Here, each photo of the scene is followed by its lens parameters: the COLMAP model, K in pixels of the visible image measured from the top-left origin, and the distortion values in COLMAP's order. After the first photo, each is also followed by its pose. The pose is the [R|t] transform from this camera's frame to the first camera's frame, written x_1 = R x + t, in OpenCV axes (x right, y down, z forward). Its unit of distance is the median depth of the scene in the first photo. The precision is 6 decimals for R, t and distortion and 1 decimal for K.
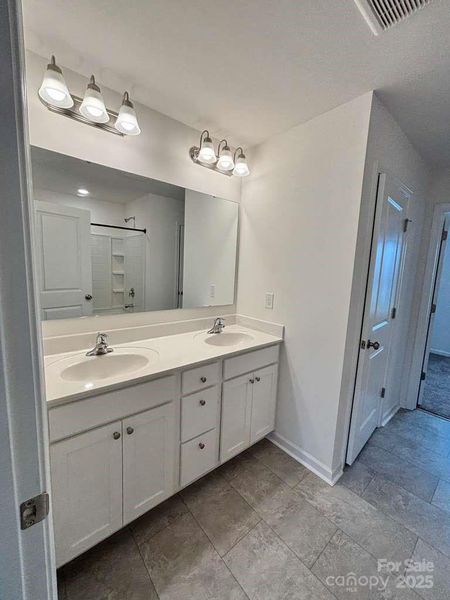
lens RADIAL K [[240.0, 0, 225.0], [0, 240.0, 300.0], [0, 0, 1]] dist [0.004337, 0.000145]
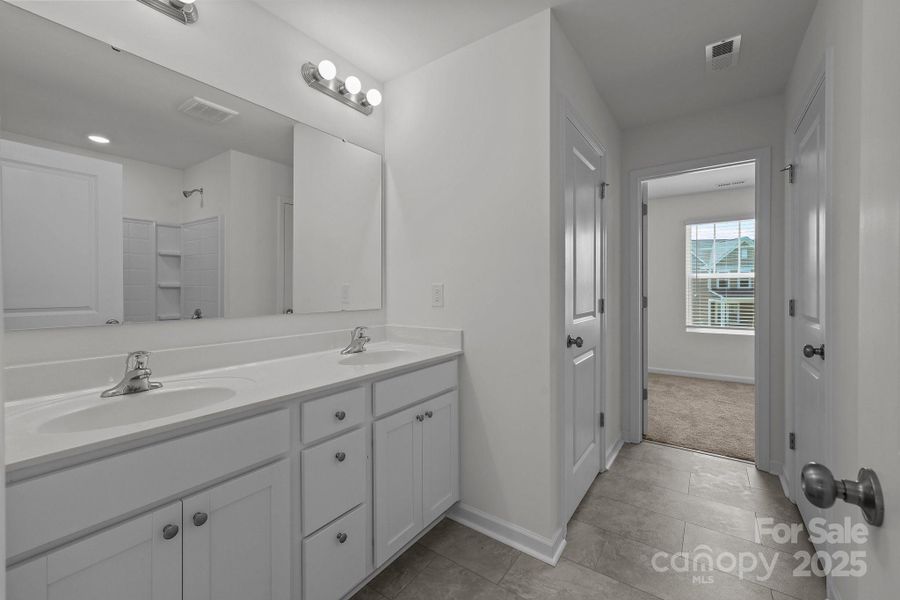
lens RADIAL K [[363.7, 0, 452.1], [0, 363.7, 291.4], [0, 0, 1]] dist [-0.000919, 0.001061]
pose [[0.968073, -0.046491, 0.246319, -0.023557], [0.074566, 0.991577, -0.105903, 0.113734], [-0.239321, 0.120889, 0.963385, 0.031871]]
